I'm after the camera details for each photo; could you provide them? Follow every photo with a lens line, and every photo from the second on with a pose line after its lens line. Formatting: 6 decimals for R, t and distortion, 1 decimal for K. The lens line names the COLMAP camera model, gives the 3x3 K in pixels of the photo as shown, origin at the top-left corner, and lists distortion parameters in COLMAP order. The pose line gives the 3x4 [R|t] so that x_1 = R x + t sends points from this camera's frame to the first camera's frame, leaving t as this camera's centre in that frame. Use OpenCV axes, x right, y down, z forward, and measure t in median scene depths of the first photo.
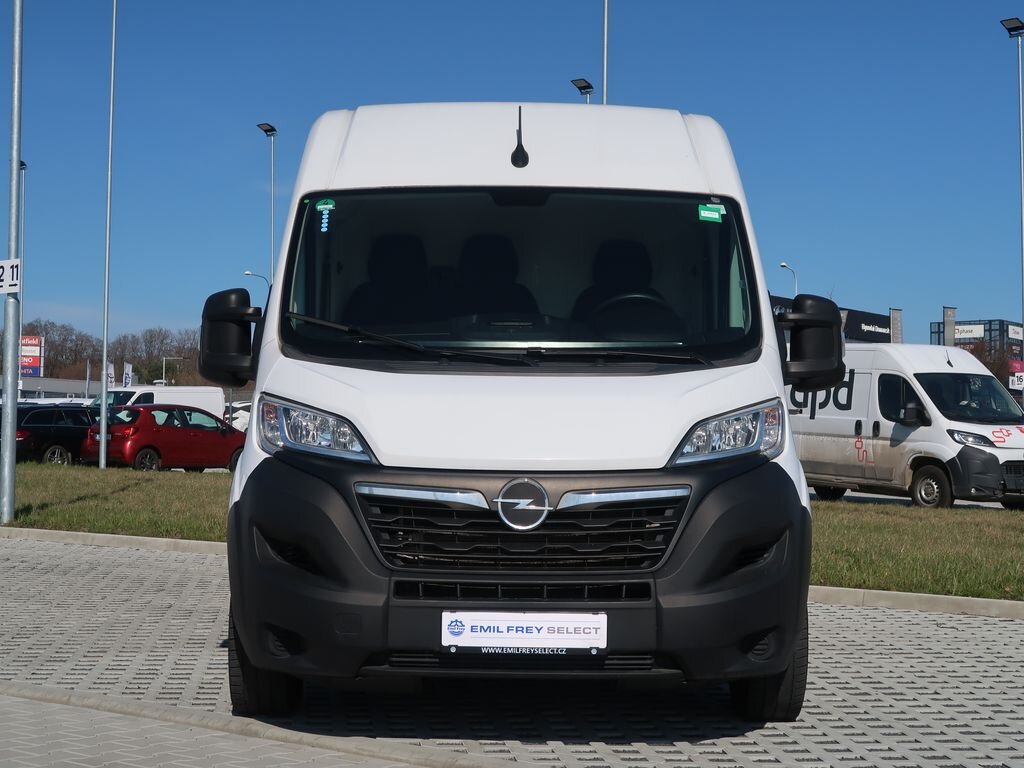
lens RADIAL K [[1783.8, 0, 512.0], [0, 1783.8, 384.0], [0, 0, 1]] dist [0.007389, -0.070351]
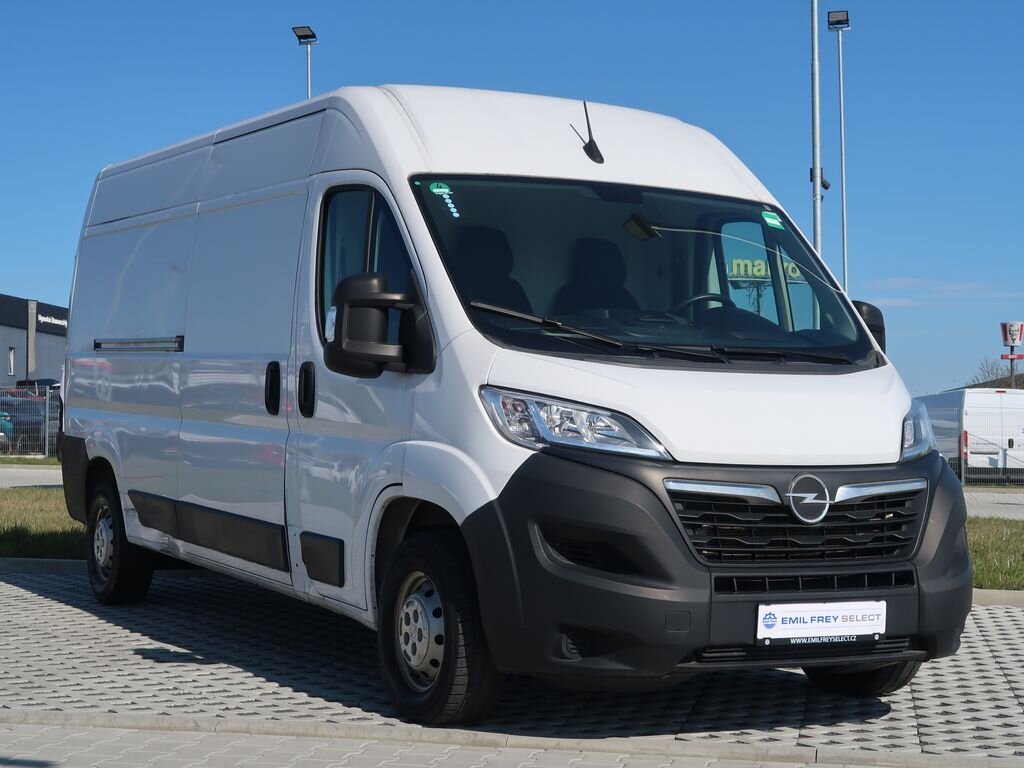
lens RADIAL K [[1783.8, 0, 512.0], [0, 1783.8, 384.0], [0, 0, 1]] dist [0.007389, -0.070351]
pose [[0.885901, 0.014909, 0.463634, -0.630541], [-0.016862, 0.999858, 0.000067, 0.004252], [-0.463567, -0.007877, 0.886027, 0.167170]]
